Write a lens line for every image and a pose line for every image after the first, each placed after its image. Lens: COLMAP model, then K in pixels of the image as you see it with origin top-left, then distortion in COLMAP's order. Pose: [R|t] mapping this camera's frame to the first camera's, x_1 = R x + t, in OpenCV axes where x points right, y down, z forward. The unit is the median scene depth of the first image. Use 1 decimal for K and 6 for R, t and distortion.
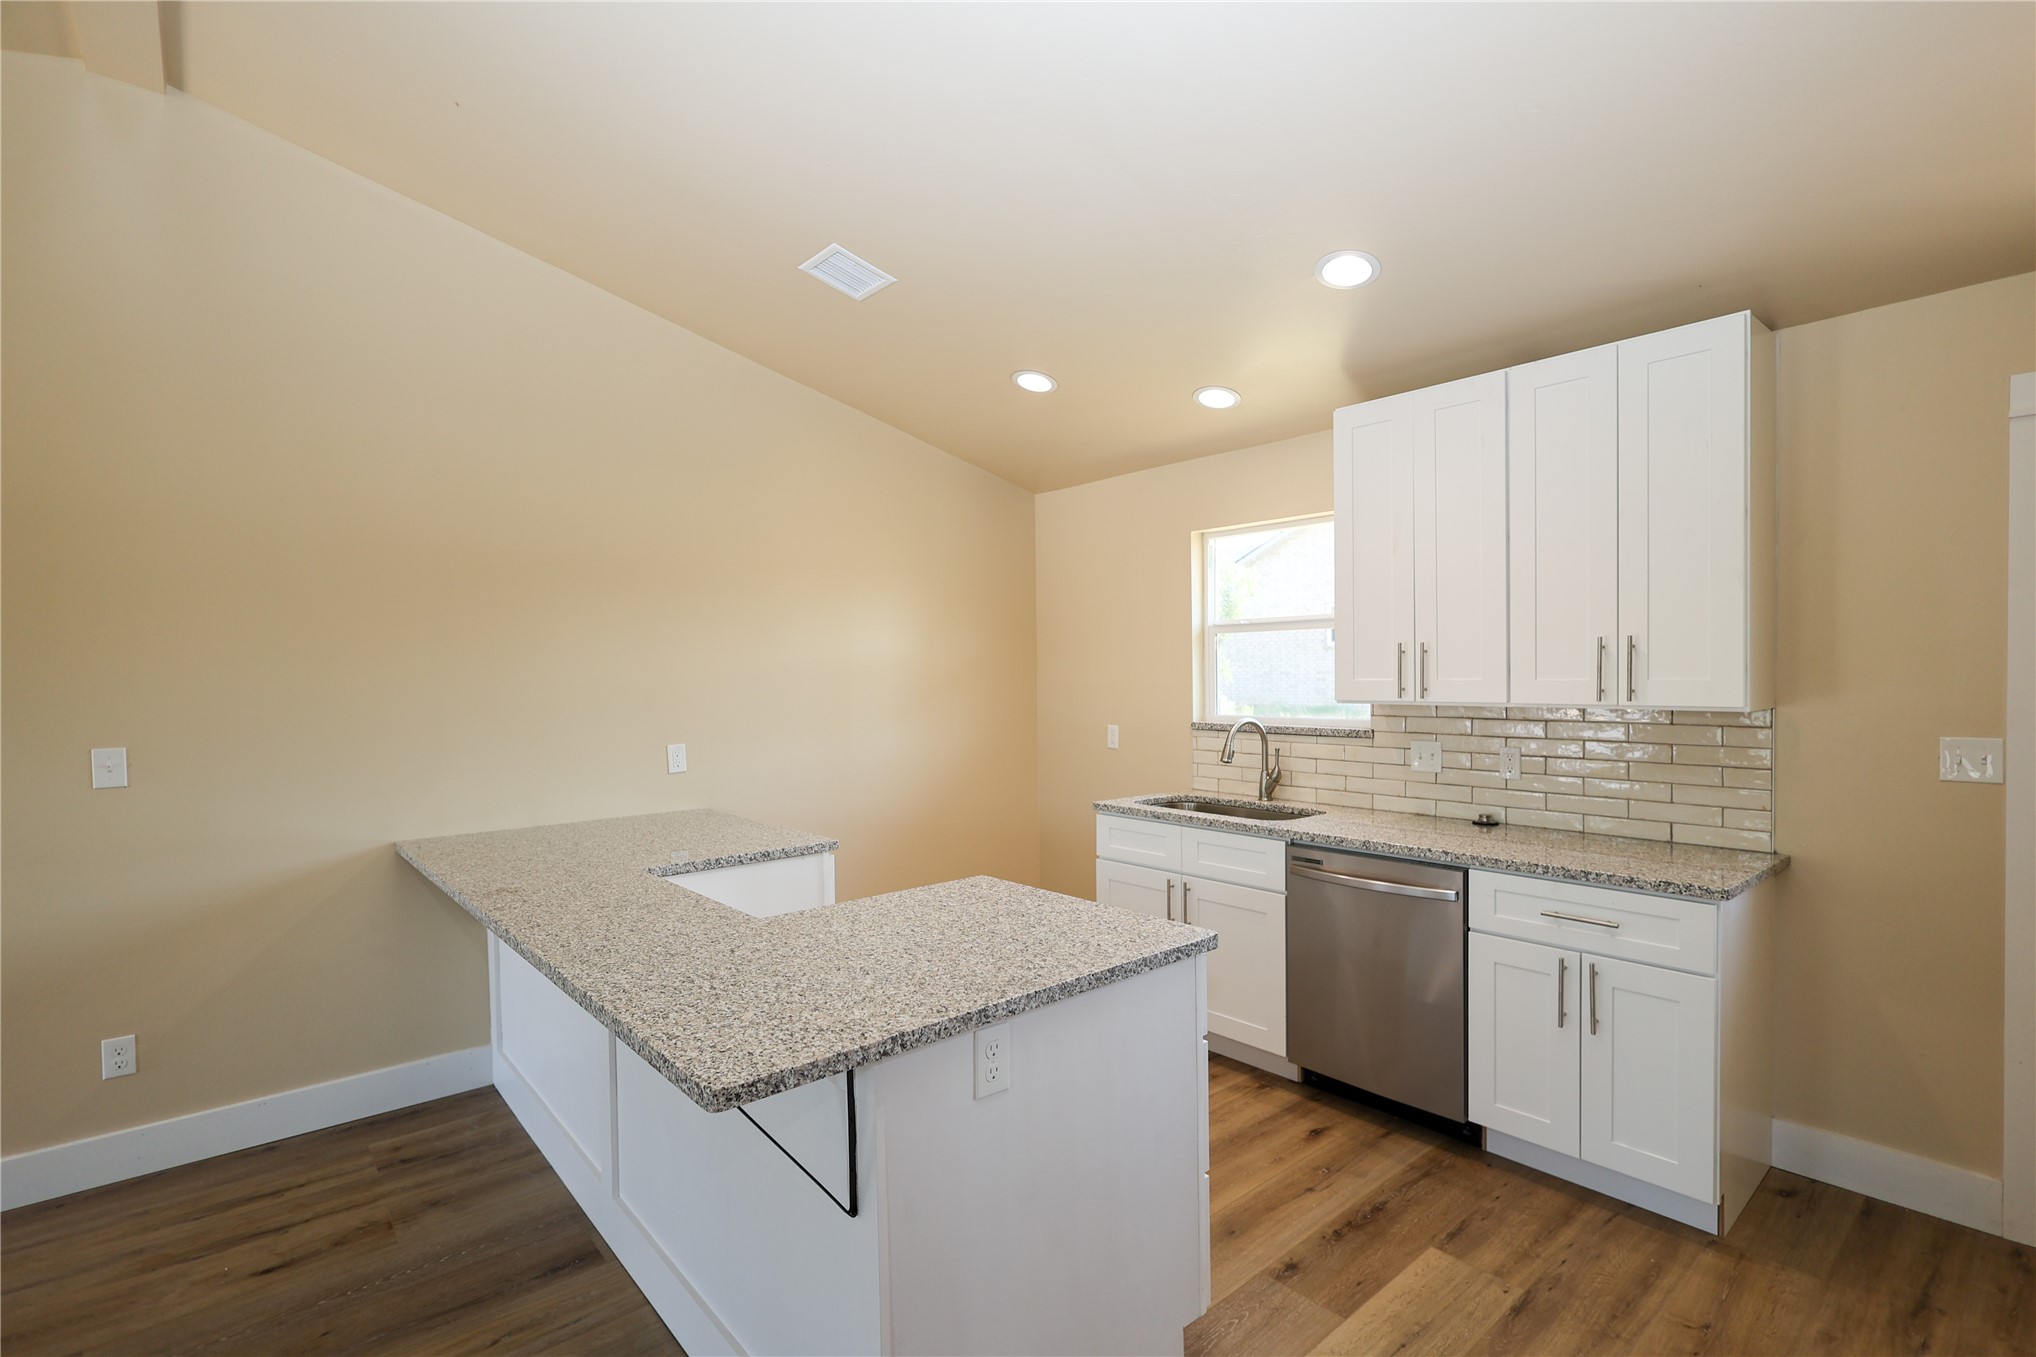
lens RADIAL K [[931.6, 0, 1021.6], [0, 931.6, 688.6], [0, 0, 1]] dist [0.054738, 0.000083]
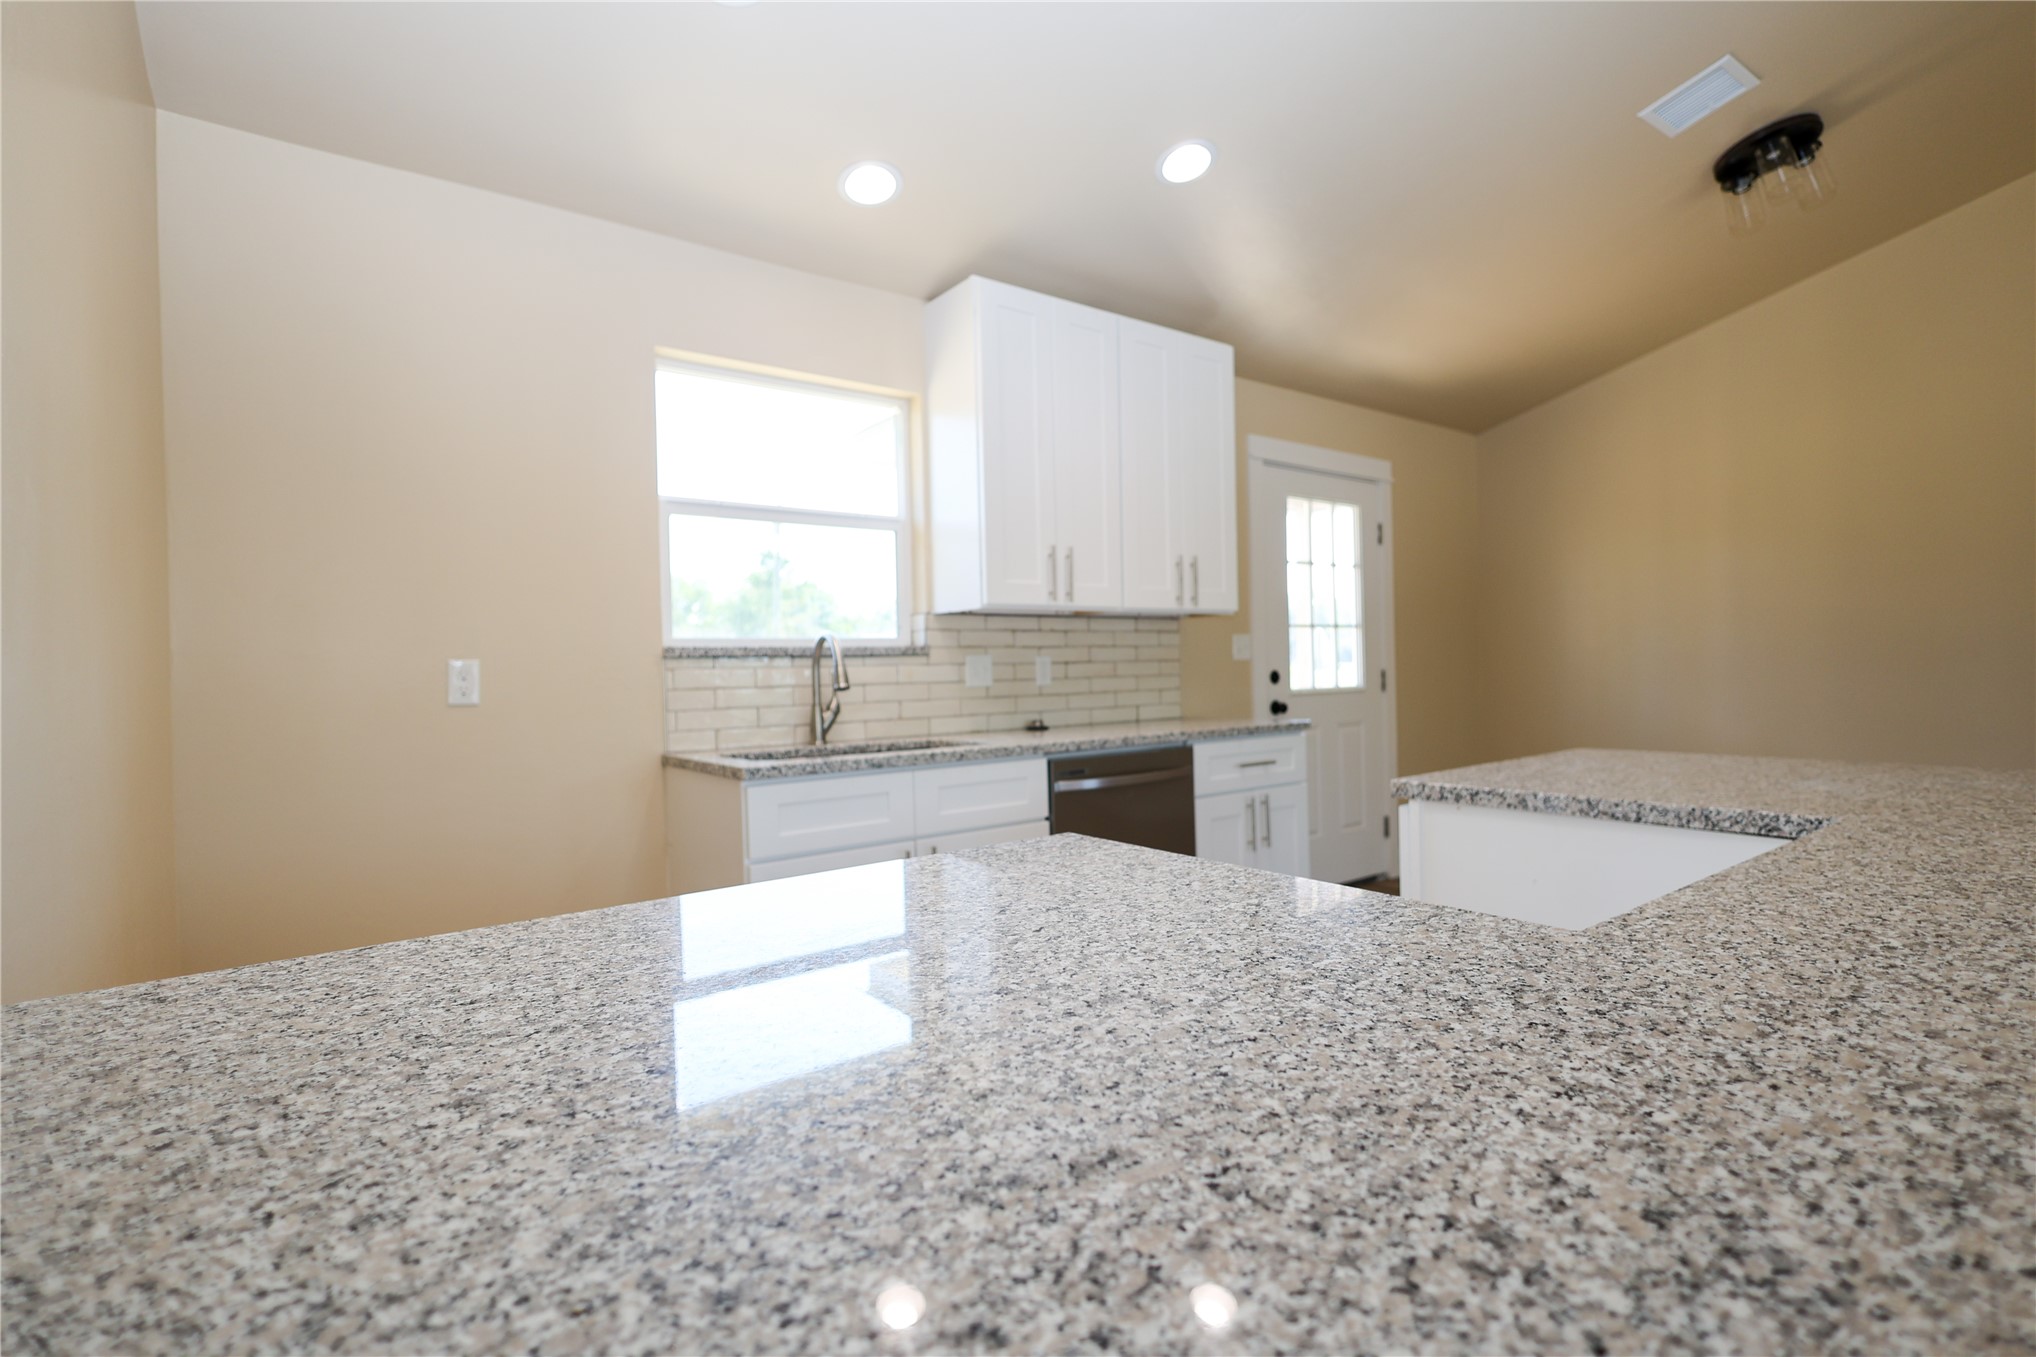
lens RADIAL K [[943.8, 0, 1013.3], [0, 943.8, 680.0], [0, 0, 1]] dist [-0.000788, 0.000604]
pose [[0.085859, -0.014394, 0.996203, -0.530211], [0.025281, 0.999605, 0.012264, 0.069669], [-0.995986, 0.024132, 0.086189, 0.872907]]
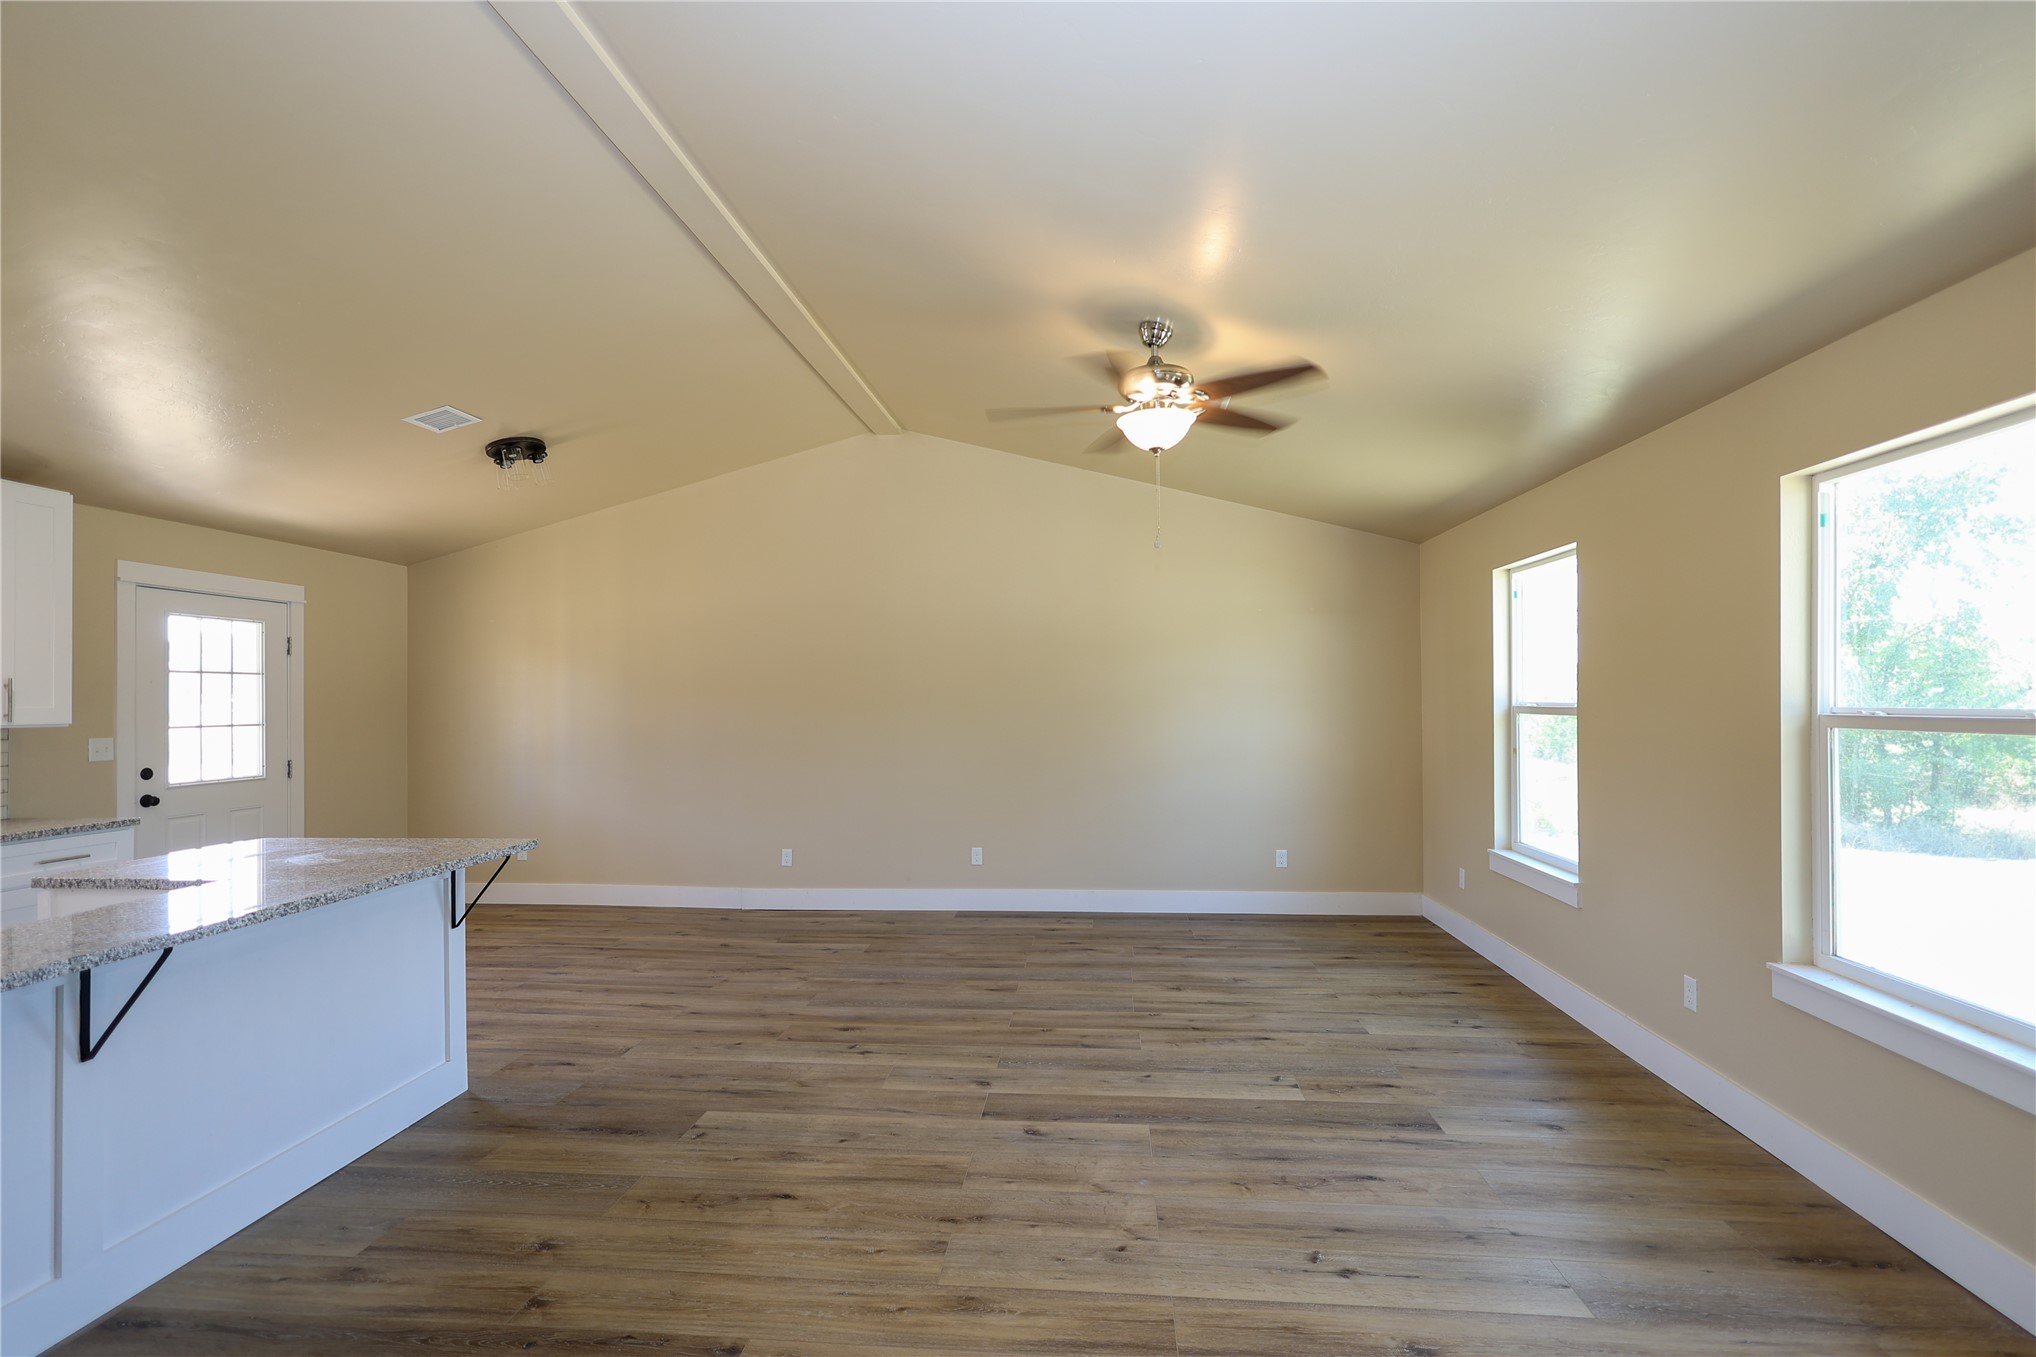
lens RADIAL K [[943.8, 0, 1013.3], [0, 943.8, 680.0], [0, 0, 1]] dist [-0.000788, 0.000604]
pose [[-0.687997, 0.020536, 0.725423, -1.171308], [0.007761, 0.999751, -0.020941, -0.010456], [-0.725672, -0.008778, -0.687984, 0.668490]]
